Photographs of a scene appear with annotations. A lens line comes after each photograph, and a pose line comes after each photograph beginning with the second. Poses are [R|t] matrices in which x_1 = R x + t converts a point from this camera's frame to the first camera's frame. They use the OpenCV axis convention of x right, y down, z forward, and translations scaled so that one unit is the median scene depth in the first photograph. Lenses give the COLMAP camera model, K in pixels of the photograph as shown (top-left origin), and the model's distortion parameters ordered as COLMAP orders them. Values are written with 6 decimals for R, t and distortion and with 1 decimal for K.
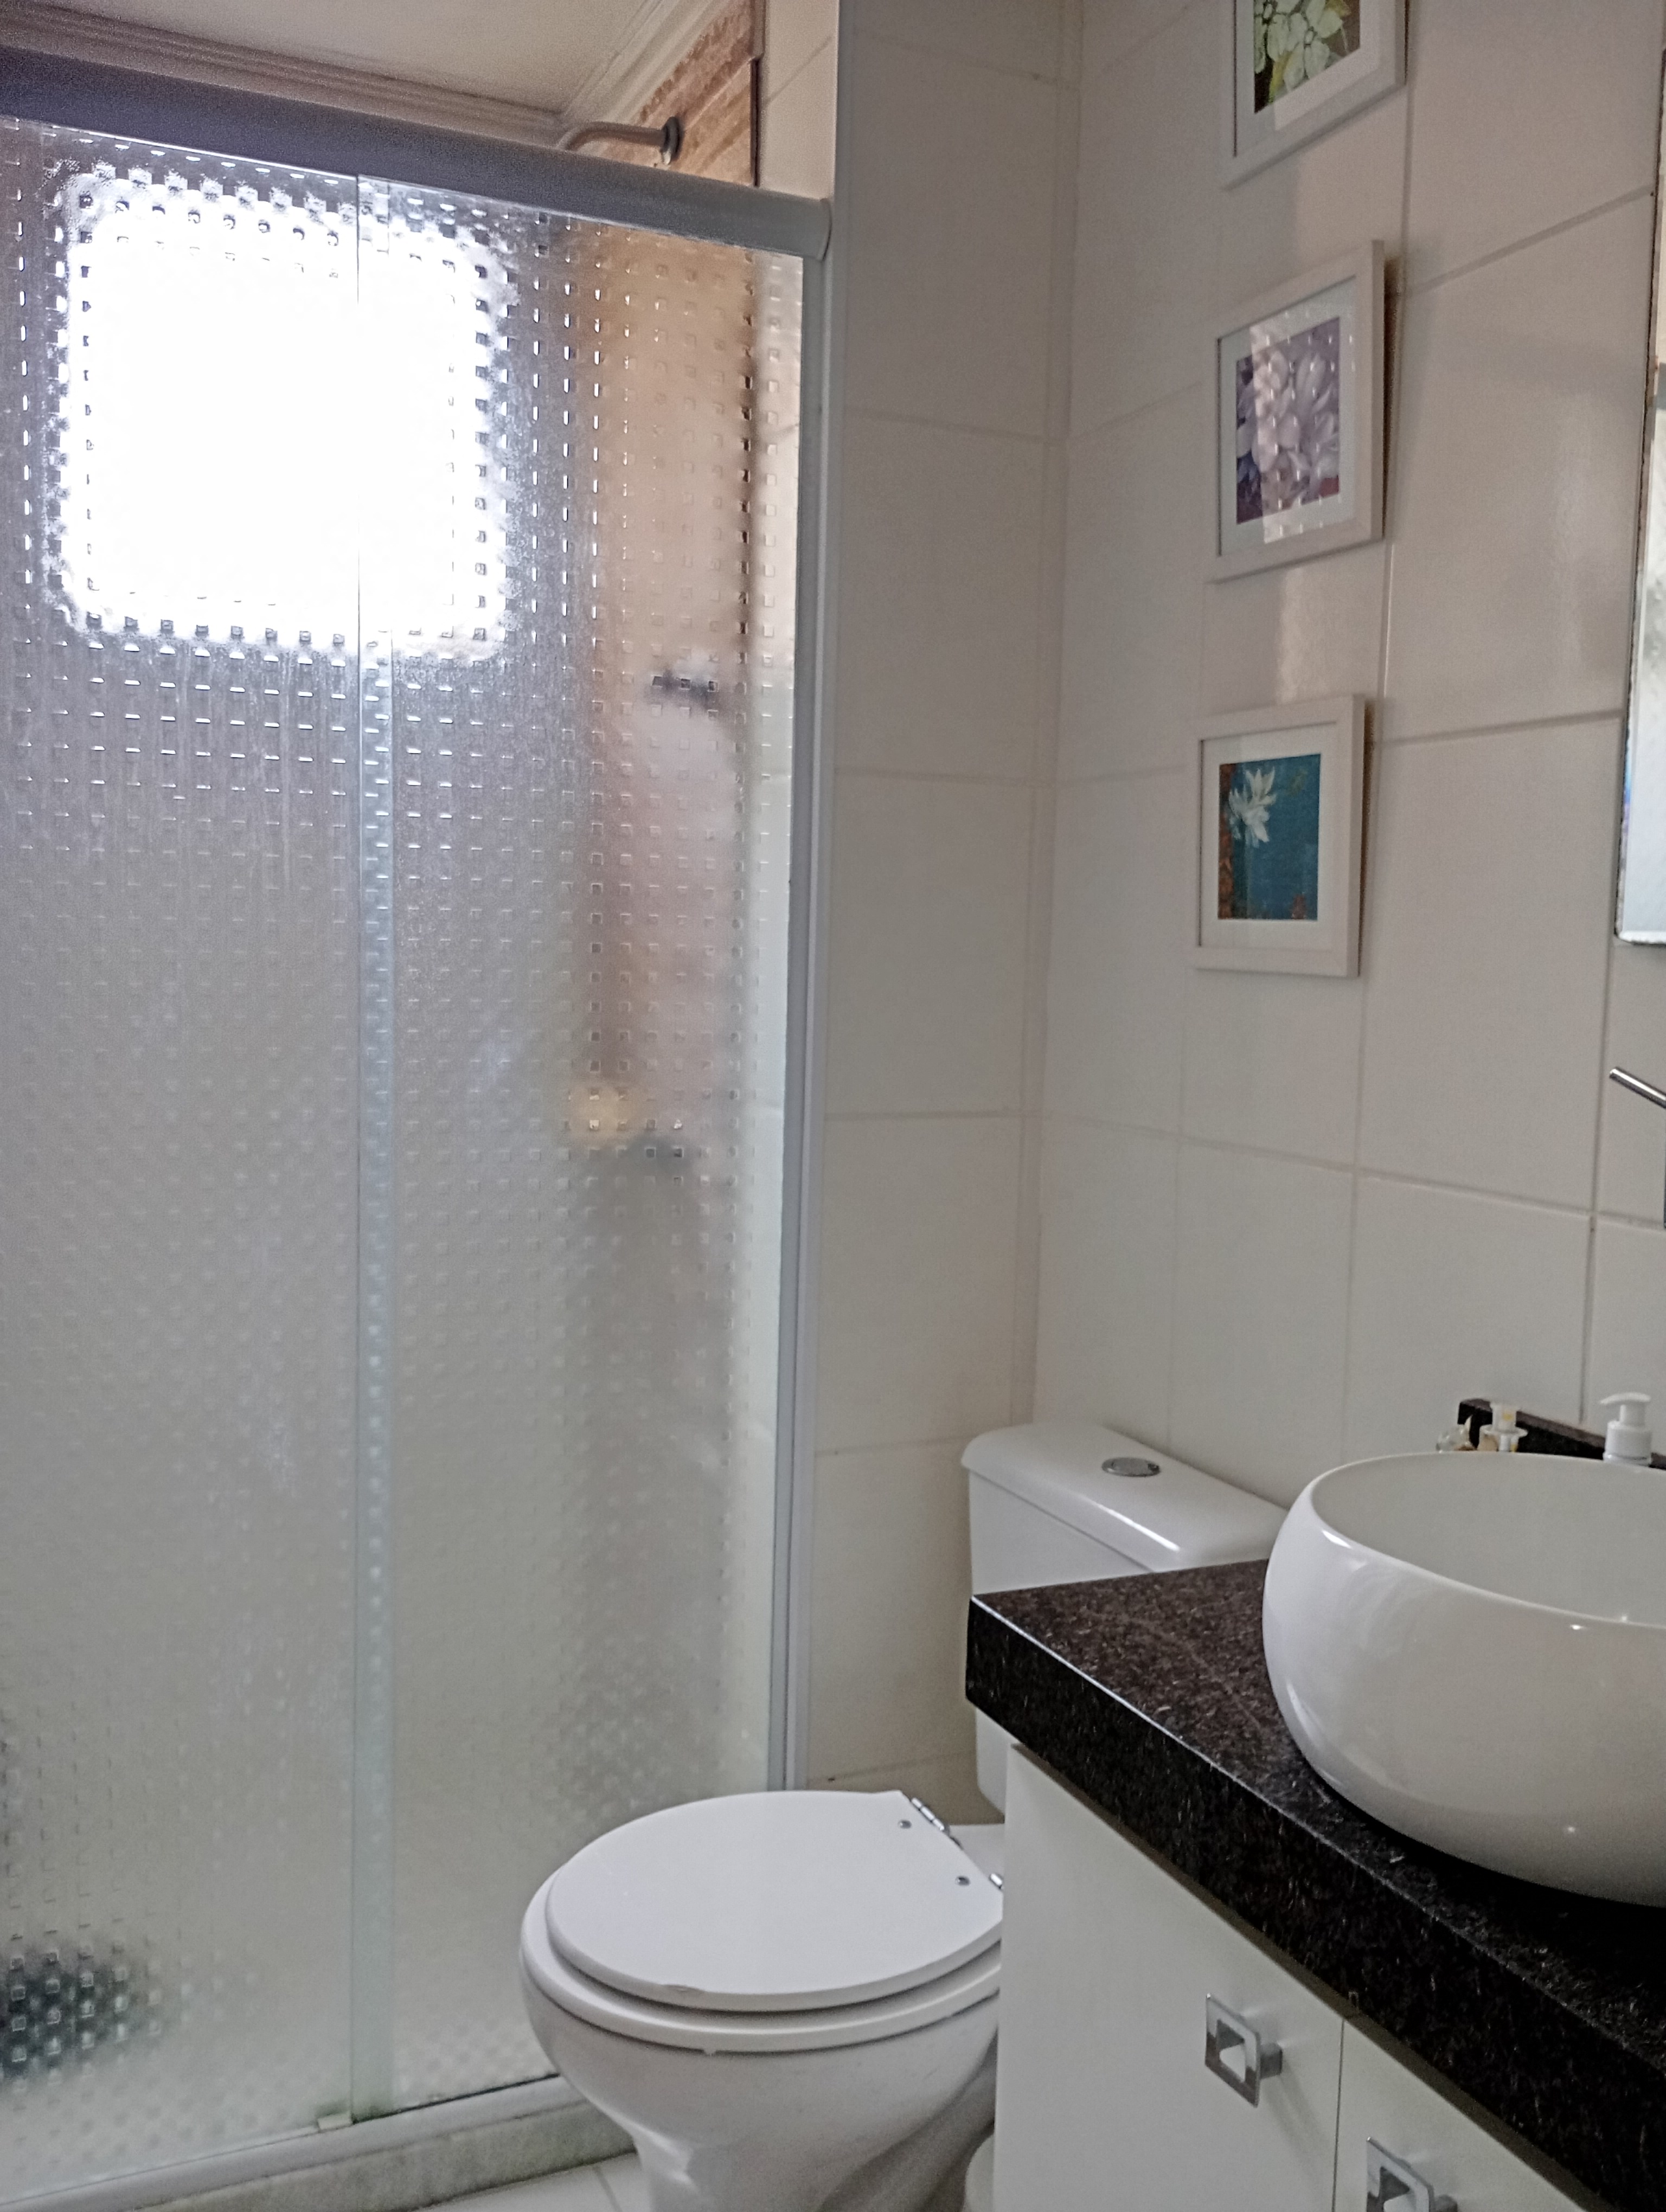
lens RADIAL K [[1846.0, 0, 820.7], [0, 1846.0, 1096.6], [0, 0, 1]] dist [0.055602, -0.078894]
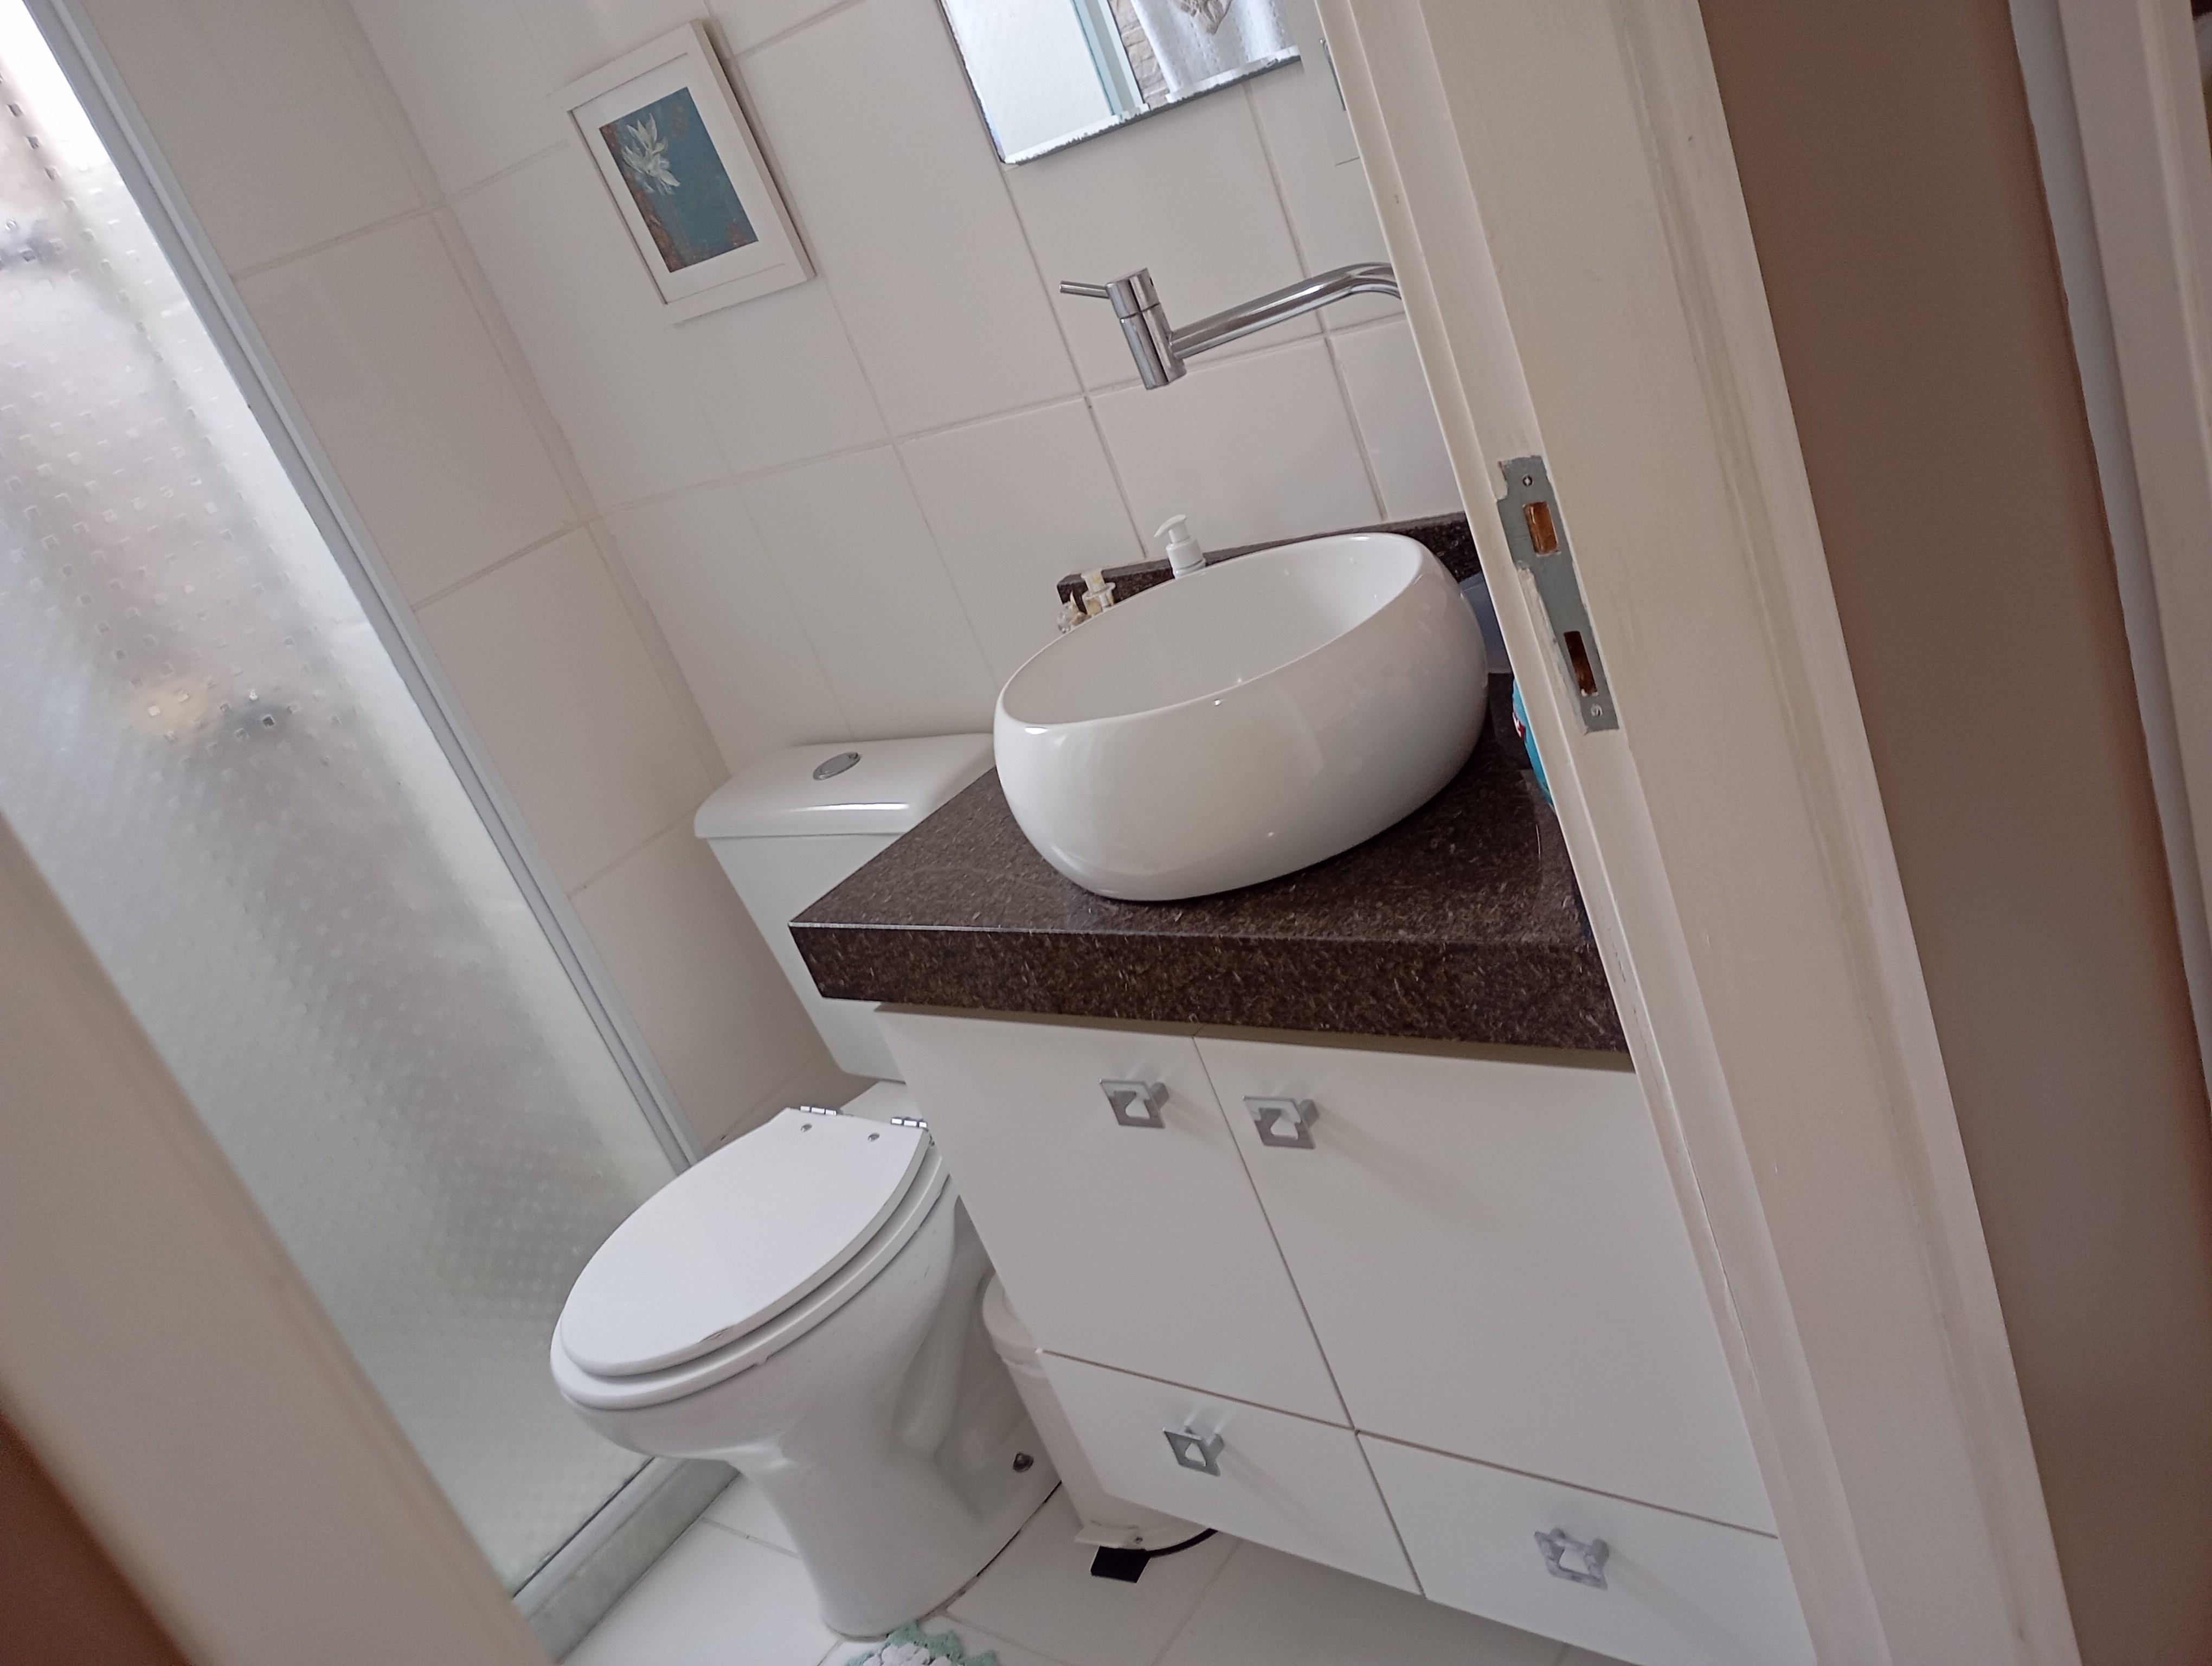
lens RADIAL K [[1846.0, 0, 1097.9], [0, 1846.0, 826.4], [0, 0, 1]] dist [0.055602, -0.078894]
pose [[0.819069, -0.489147, 0.299767, -0.071769], [0.409163, 0.864338, 0.292411, -0.041117], [-0.402132, -0.116851, 0.908094, -0.121670]]
